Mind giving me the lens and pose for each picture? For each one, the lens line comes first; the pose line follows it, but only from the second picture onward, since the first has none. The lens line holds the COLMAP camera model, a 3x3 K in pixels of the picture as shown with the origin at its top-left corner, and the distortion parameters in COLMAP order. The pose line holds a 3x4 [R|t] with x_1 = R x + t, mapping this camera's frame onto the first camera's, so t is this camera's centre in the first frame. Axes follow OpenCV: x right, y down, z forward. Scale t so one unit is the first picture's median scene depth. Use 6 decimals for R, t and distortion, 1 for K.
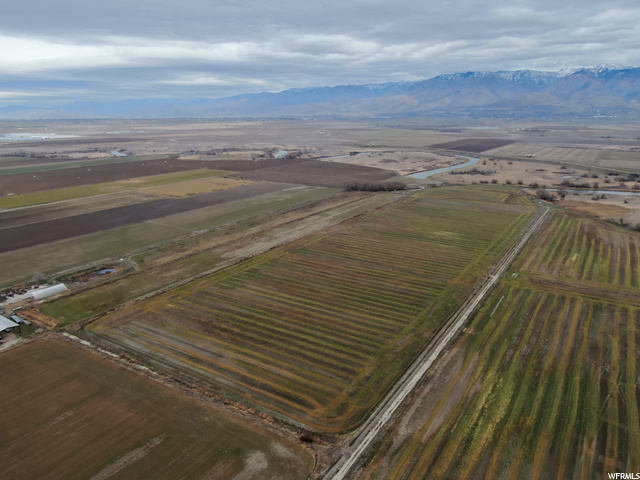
lens RADIAL K [[454.4, 0, 320.0], [0, 454.4, 240.0], [0, 0, 1]] dist [-0.015992, 0.001543]
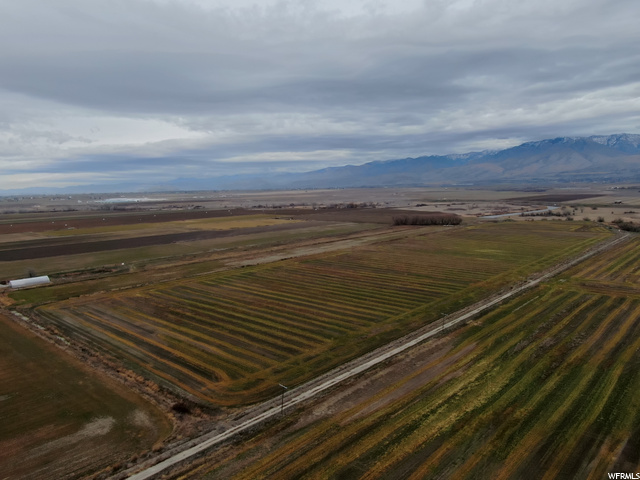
lens RADIAL K [[454.4, 0, 320.0], [0, 454.4, 240.0], [0, 0, 1]] dist [-0.015992, 0.001543]
pose [[0.983726, -0.000008, -0.179675, 0.231634], [-0.027280, 0.988401, -0.149398, 0.201725], [0.177592, 0.151869, 0.972315, 0.218856]]
